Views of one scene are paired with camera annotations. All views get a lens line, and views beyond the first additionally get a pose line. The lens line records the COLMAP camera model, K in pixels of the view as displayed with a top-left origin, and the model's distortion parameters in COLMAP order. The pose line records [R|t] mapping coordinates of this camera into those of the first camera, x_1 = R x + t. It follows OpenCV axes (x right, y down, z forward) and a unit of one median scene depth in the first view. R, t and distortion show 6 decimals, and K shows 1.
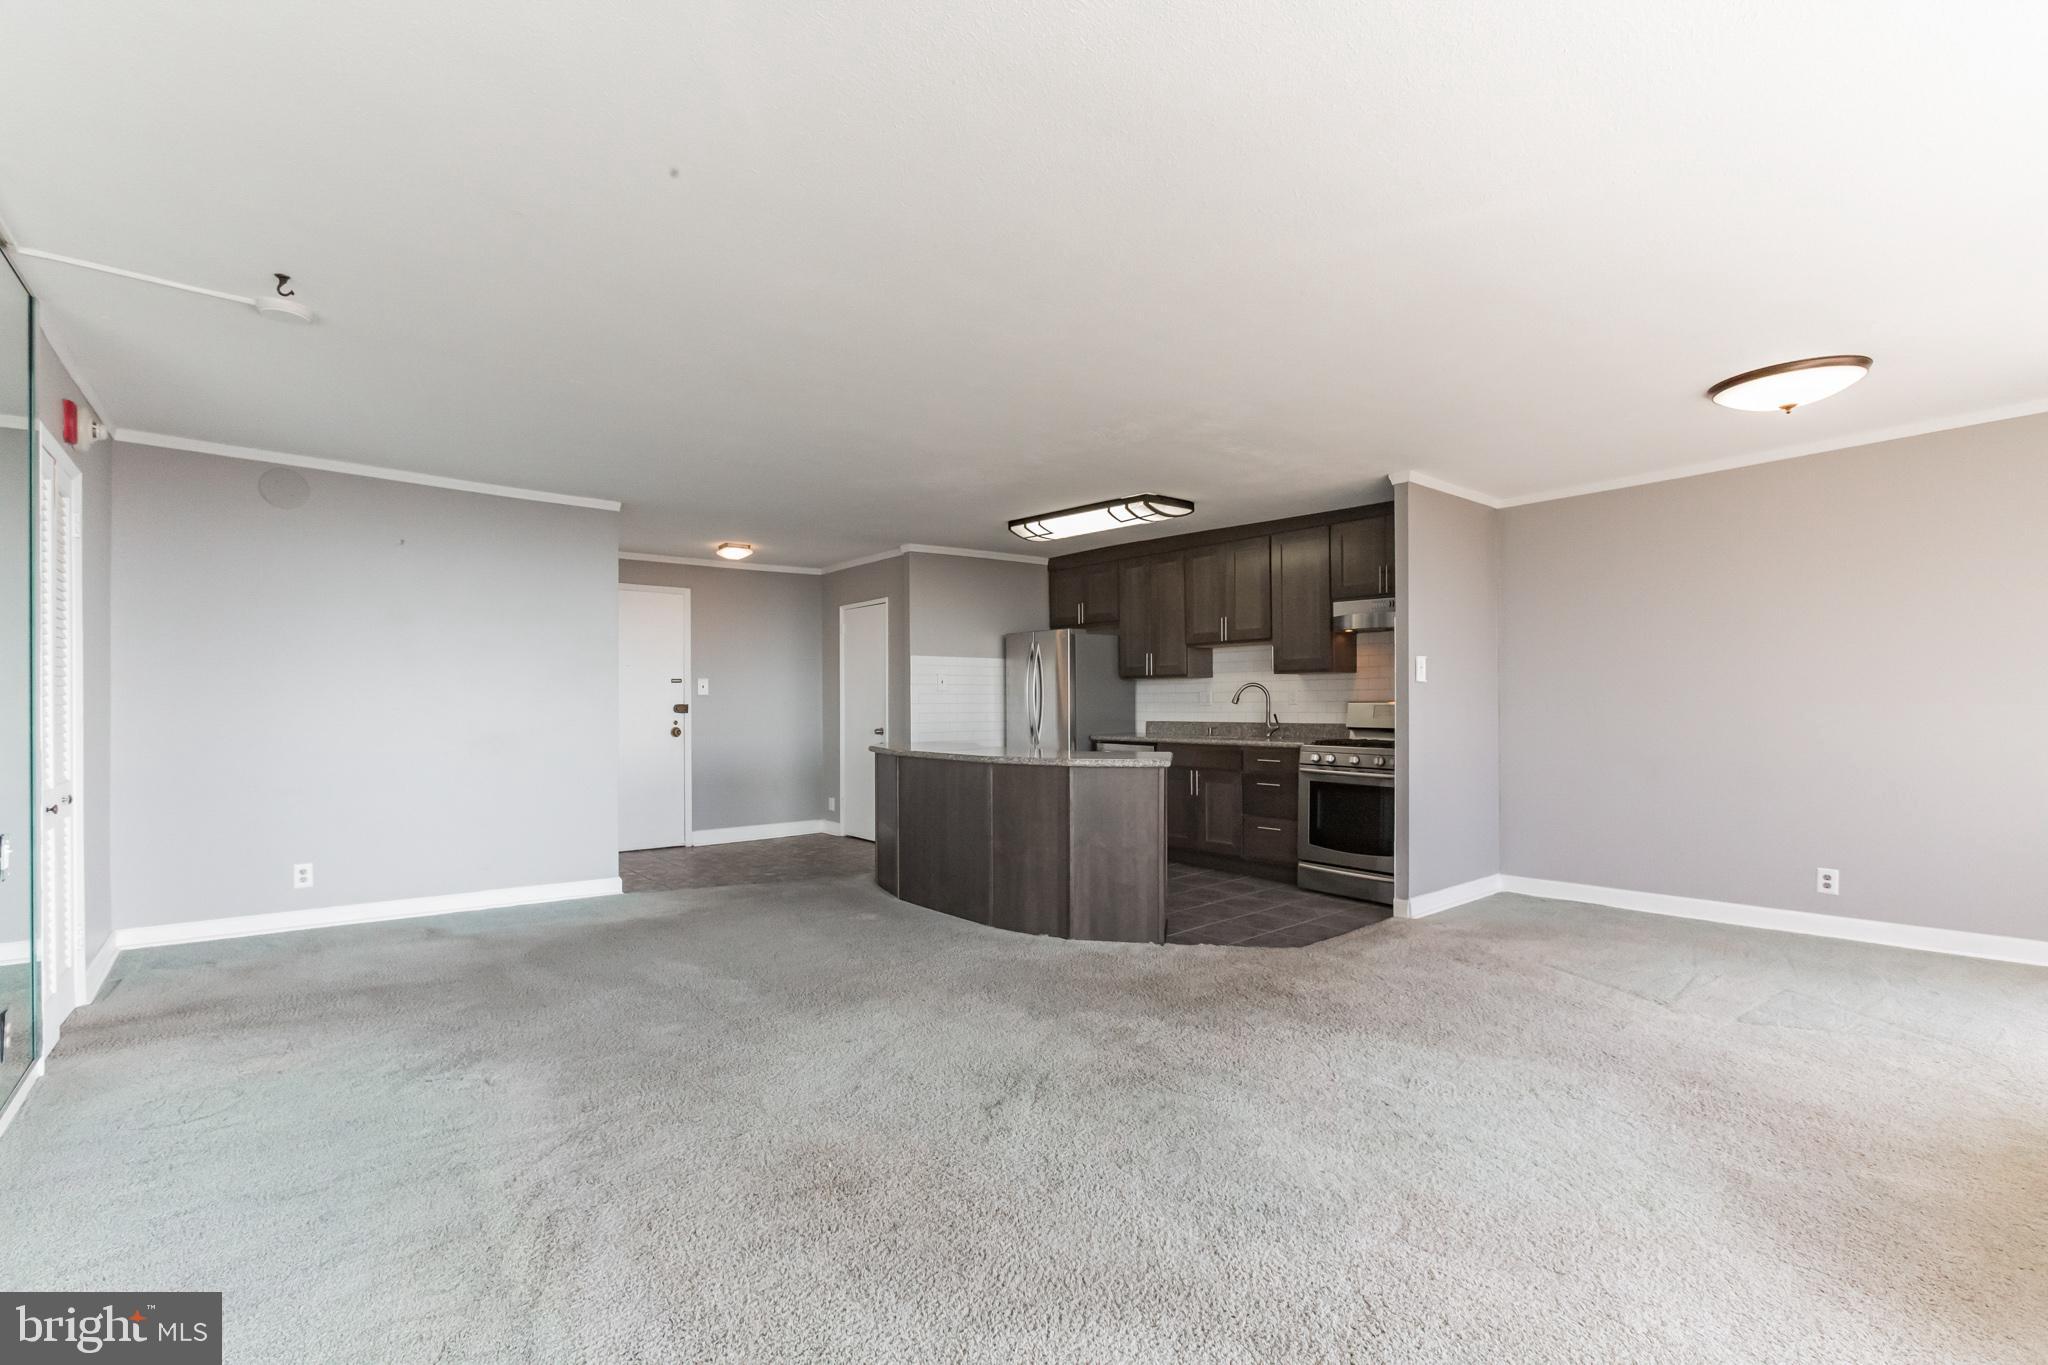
lens RADIAL K [[908.9, 0, 1021.5], [0, 908.9, 687.8], [0, 0, 1]] dist [0.033488, 0.000250]
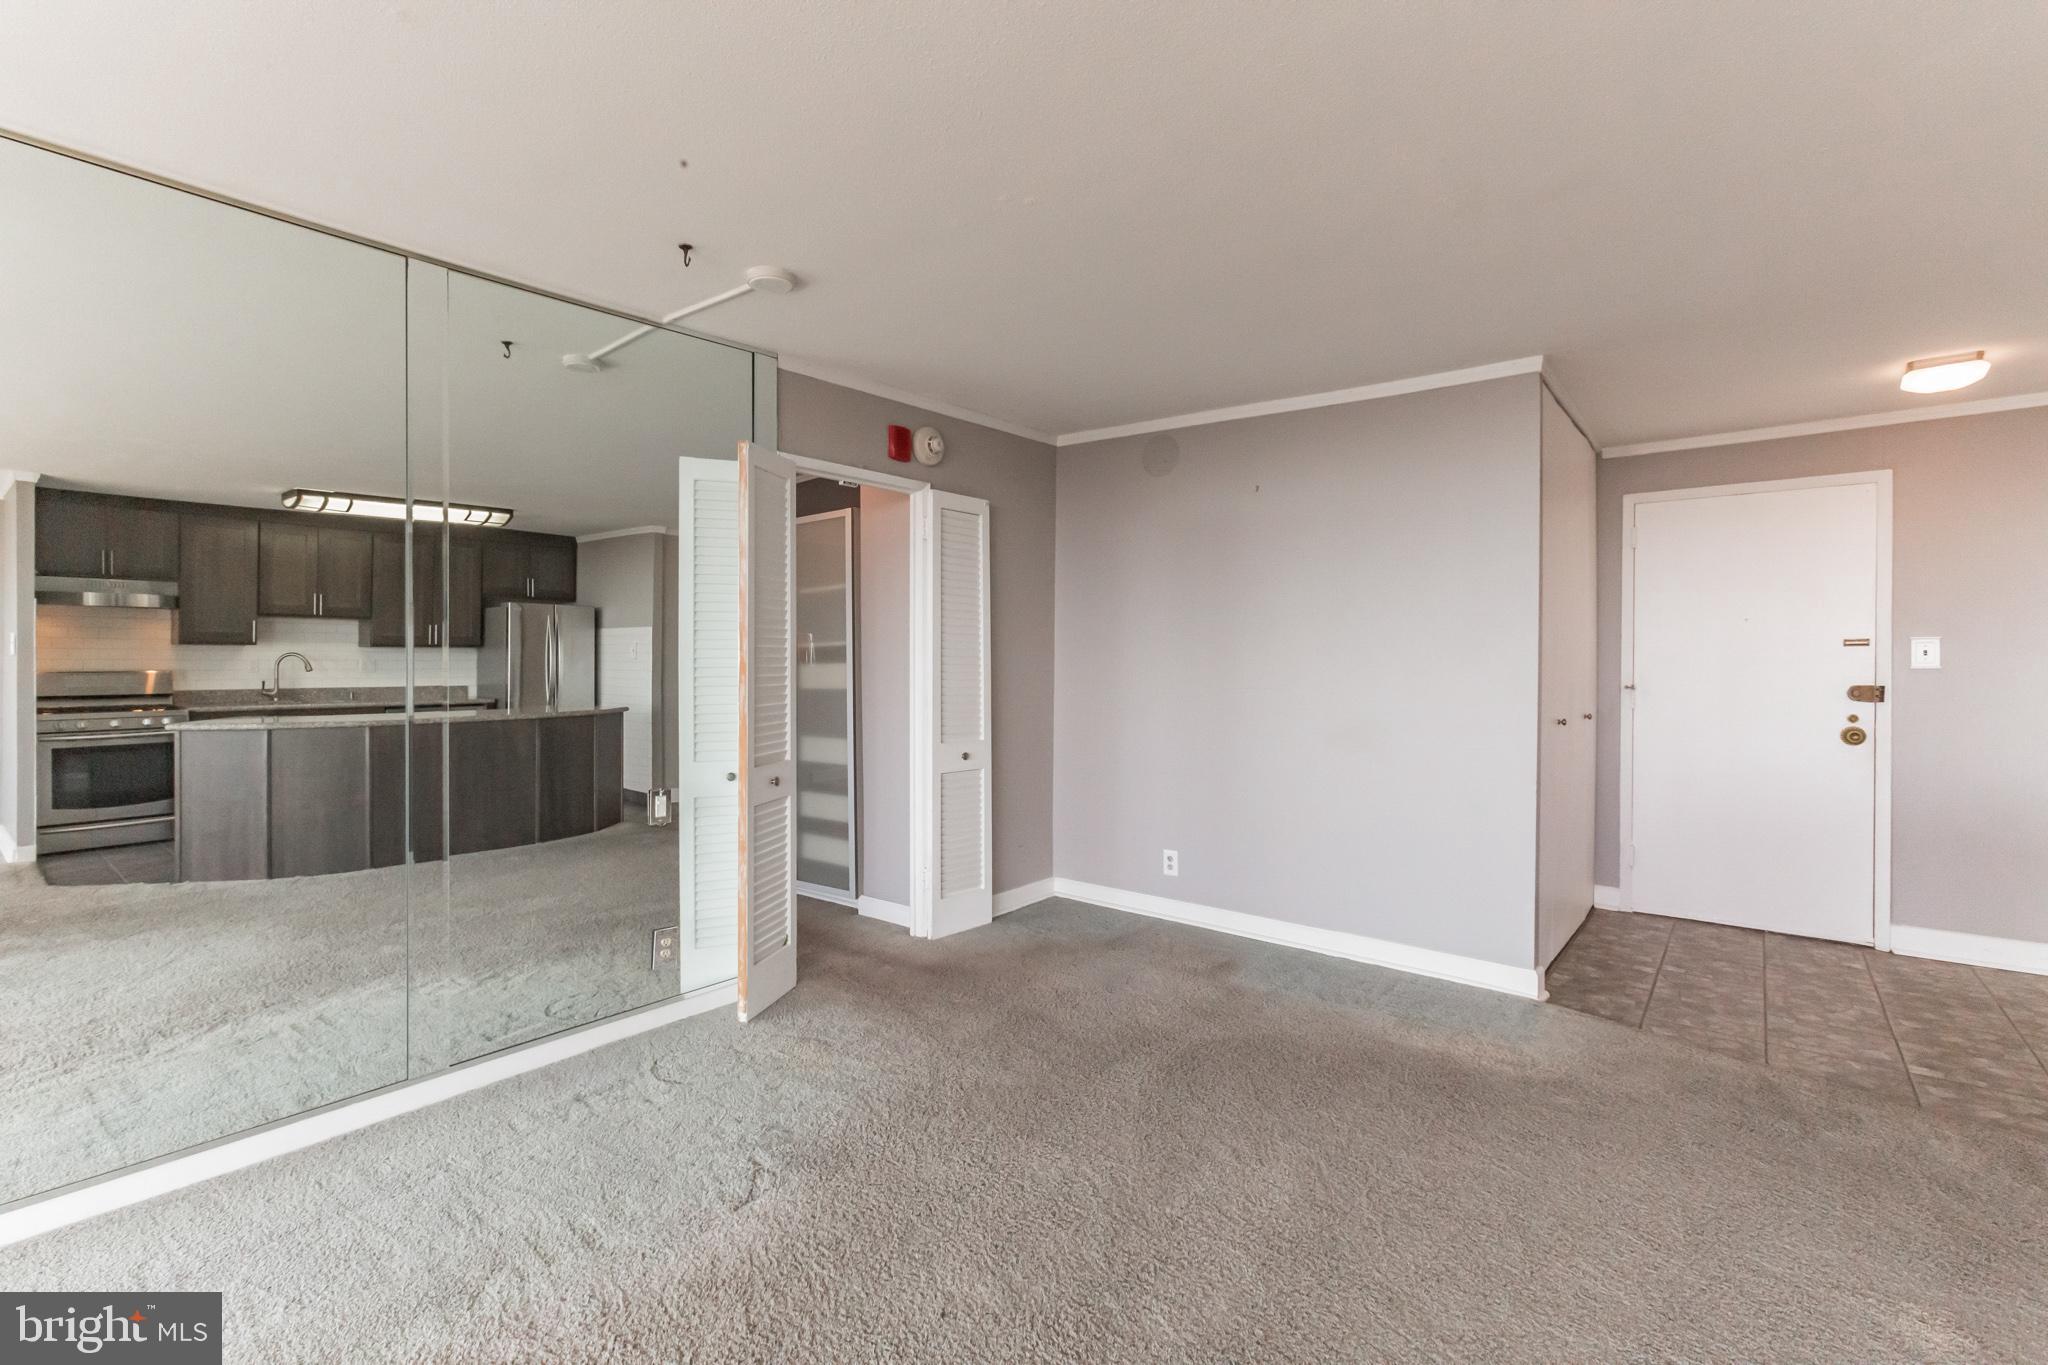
lens RADIAL K [[920.7, 0, 1025.4], [0, 920.7, 674.1], [0, 0, 1]] dist [0.000957, 0.000471]
pose [[0.189128, 0.012250, -0.981876, 0.071455], [0.013339, 0.999798, 0.015043, -0.003781], [0.981862, -0.015942, 0.188926, 0.407712]]
